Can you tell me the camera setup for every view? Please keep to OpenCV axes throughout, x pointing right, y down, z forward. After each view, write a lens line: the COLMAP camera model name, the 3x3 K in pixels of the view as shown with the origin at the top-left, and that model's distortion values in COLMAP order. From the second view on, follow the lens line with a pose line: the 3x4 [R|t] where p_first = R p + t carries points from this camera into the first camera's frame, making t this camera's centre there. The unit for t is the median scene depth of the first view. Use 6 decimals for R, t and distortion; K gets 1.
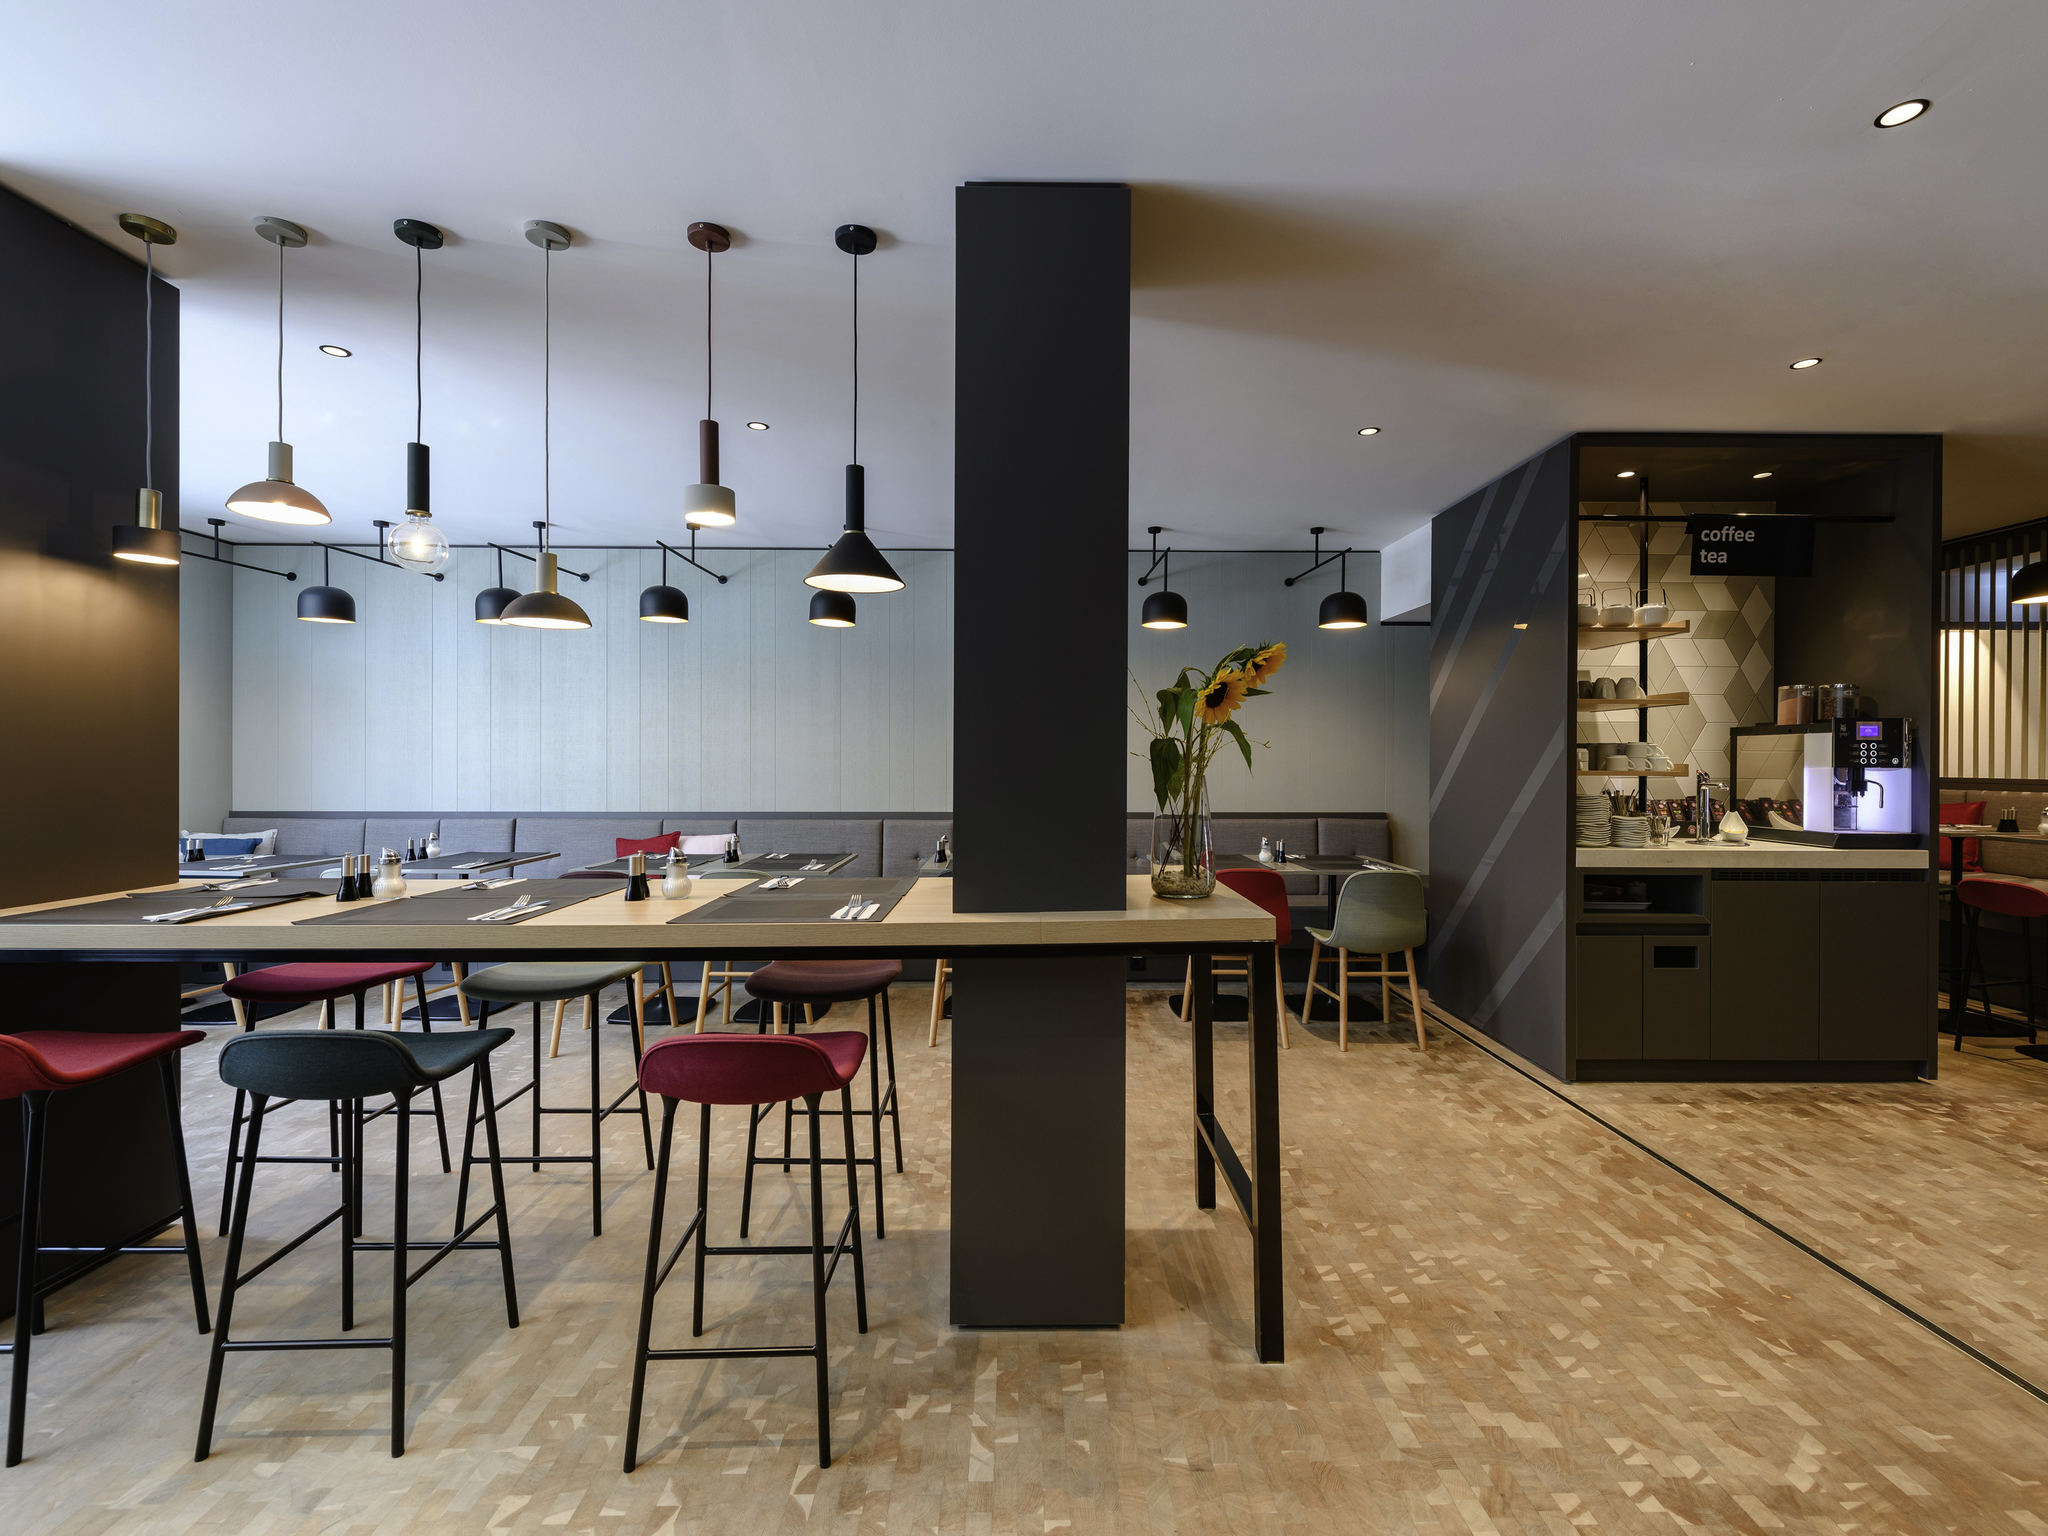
lens RADIAL K [[904.1, 0, 1037.1], [0, 904.1, 762.3], [0, 0, 1]] dist [-0.000638, -0.000588]
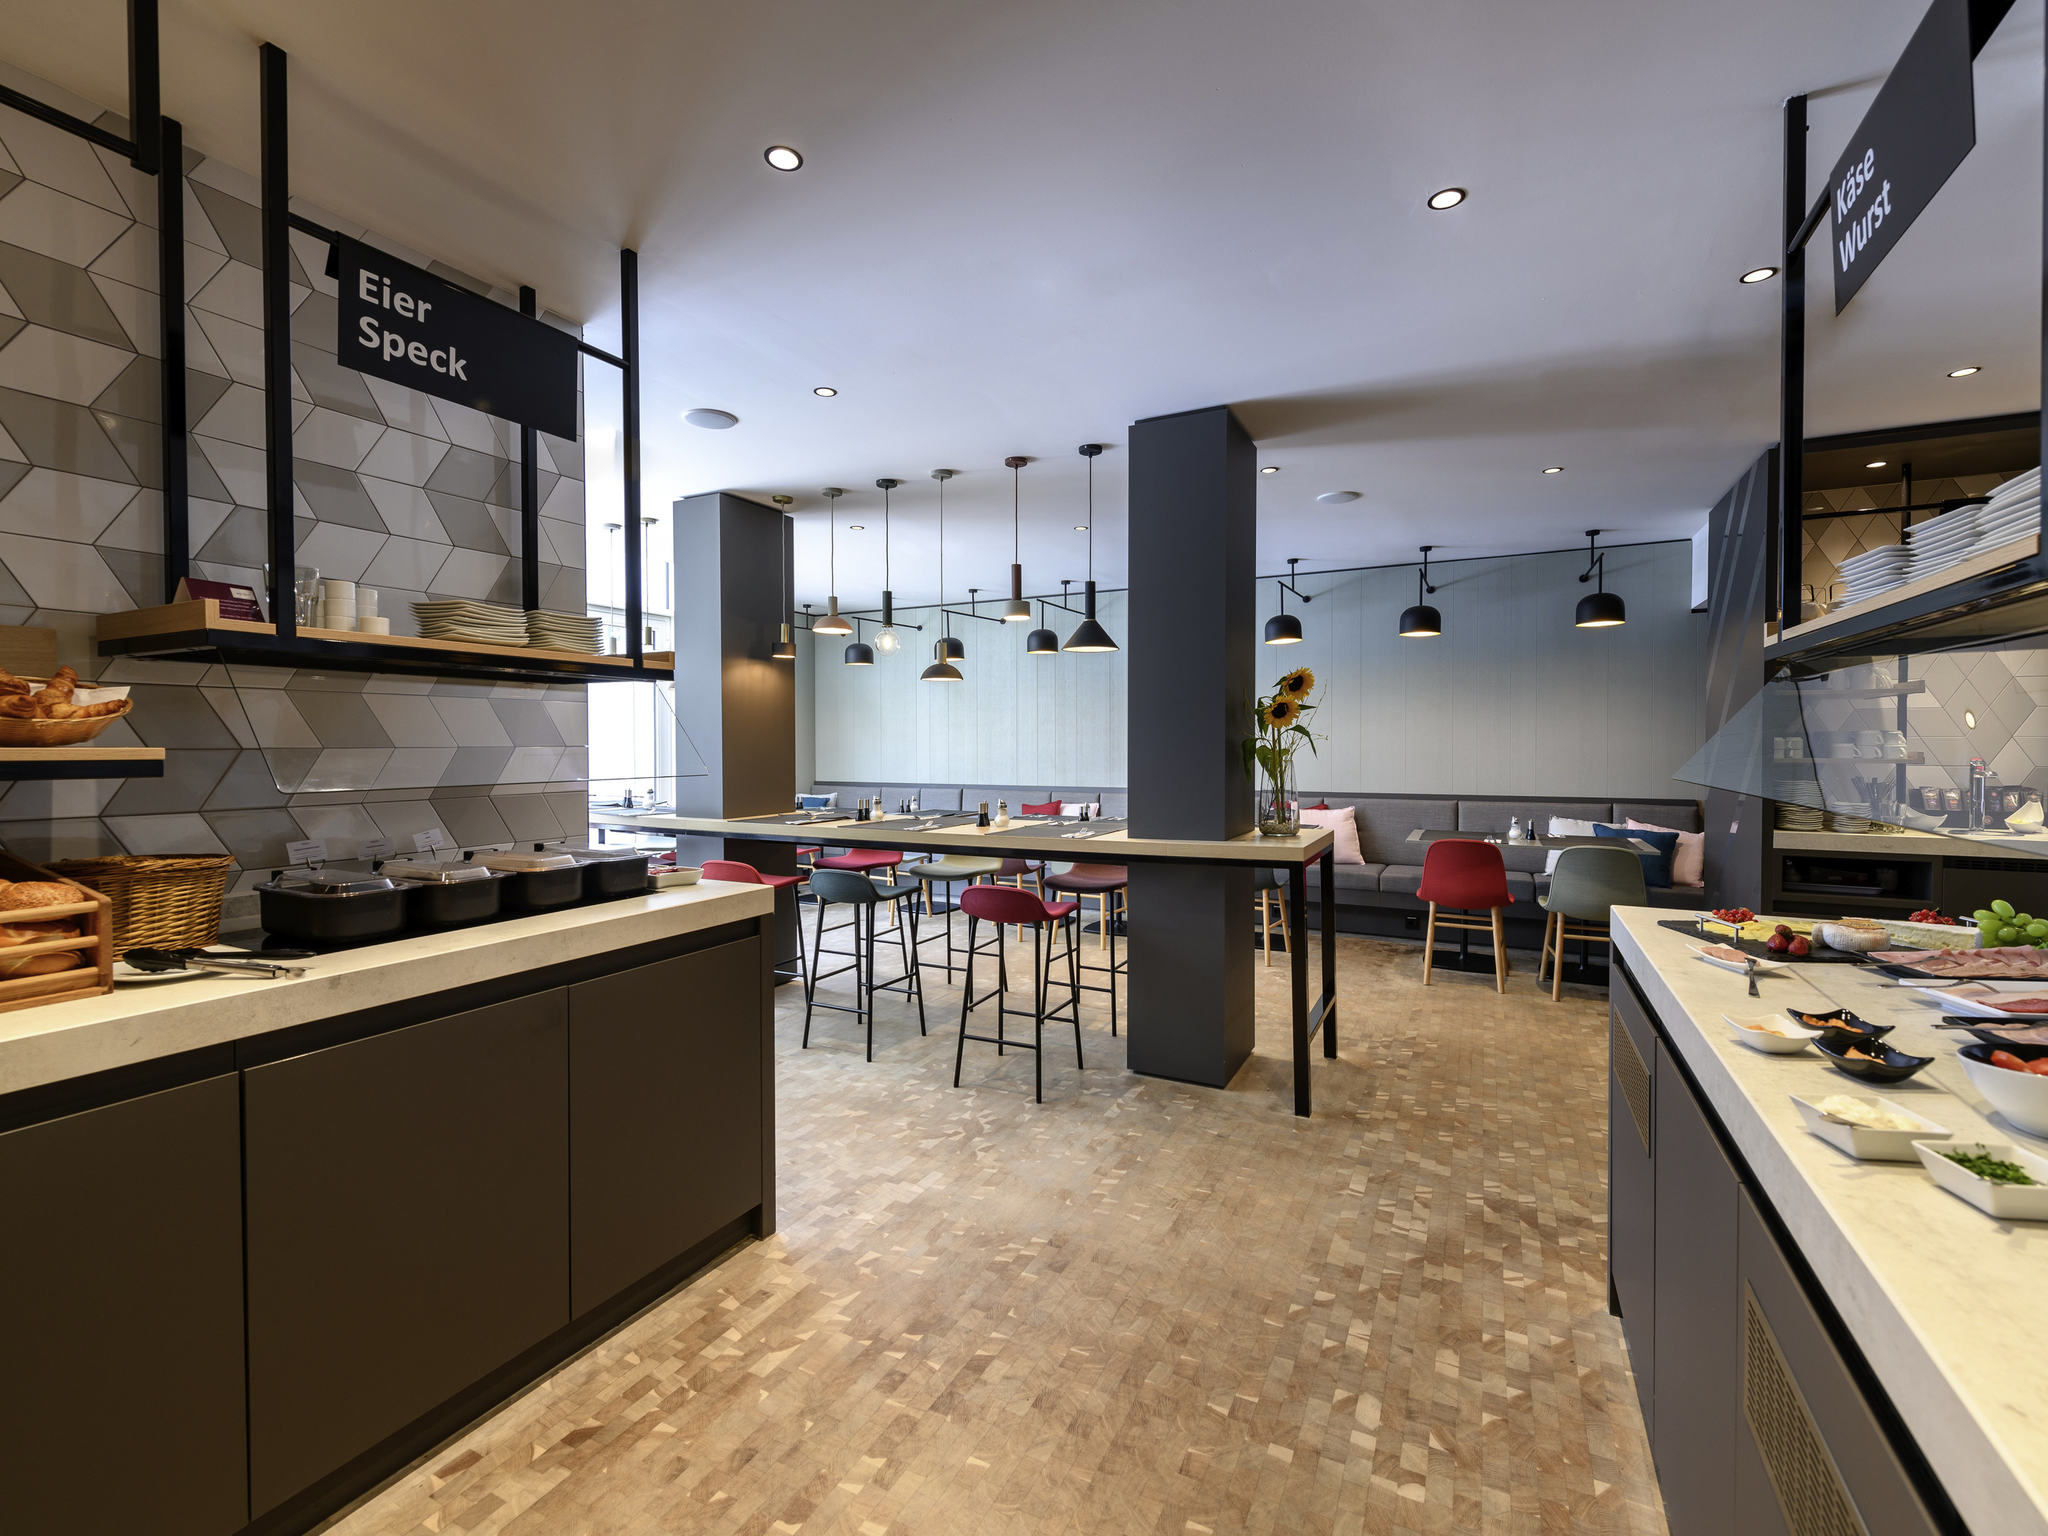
lens RADIAL K [[904.1, 0, 1023.0], [0, 904.1, 770.9], [0, 0, 1]] dist [-0.000638, -0.000588]
pose [[0.876550, 0.010047, -0.481207, 0.521840], [0.001174, 0.999734, 0.023012, -0.003231], [0.481310, -0.020736, 0.876305, -0.586379]]
